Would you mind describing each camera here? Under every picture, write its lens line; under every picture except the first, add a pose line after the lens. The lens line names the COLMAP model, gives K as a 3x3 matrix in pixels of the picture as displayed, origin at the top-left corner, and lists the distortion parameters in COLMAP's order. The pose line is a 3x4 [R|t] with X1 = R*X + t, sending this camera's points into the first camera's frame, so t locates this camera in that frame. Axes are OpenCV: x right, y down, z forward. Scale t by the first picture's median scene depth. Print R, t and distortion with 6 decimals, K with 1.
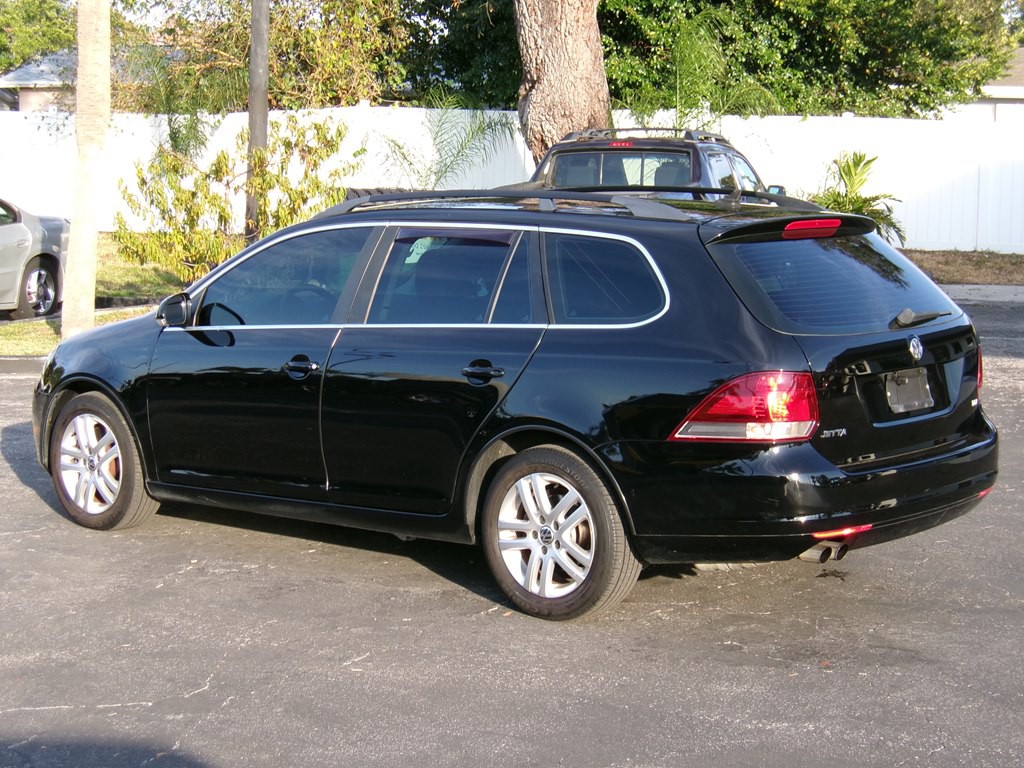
lens RADIAL K [[1989.8, 0, 512.0], [0, 1989.8, 384.0], [0, 0, 1]] dist [-0.078049, -0.355178]
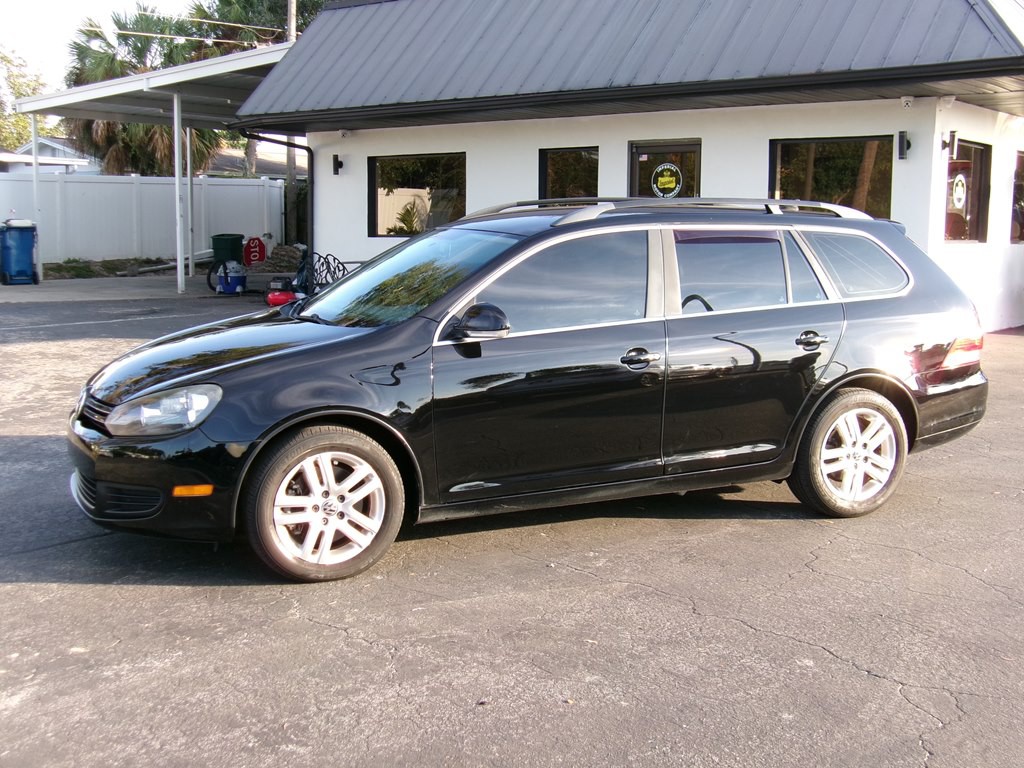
lens RADIAL K [[1274.2, 0, 514.8], [0, 1274.2, 389.2], [0, 0, 1]] dist [-0.010640, 0.016699]
pose [[0.411705, -0.127069, 0.902415, -0.836317], [0.097676, 0.990680, 0.094935, -0.071166], [-0.906068, 0.049059, 0.420279, 0.833118]]
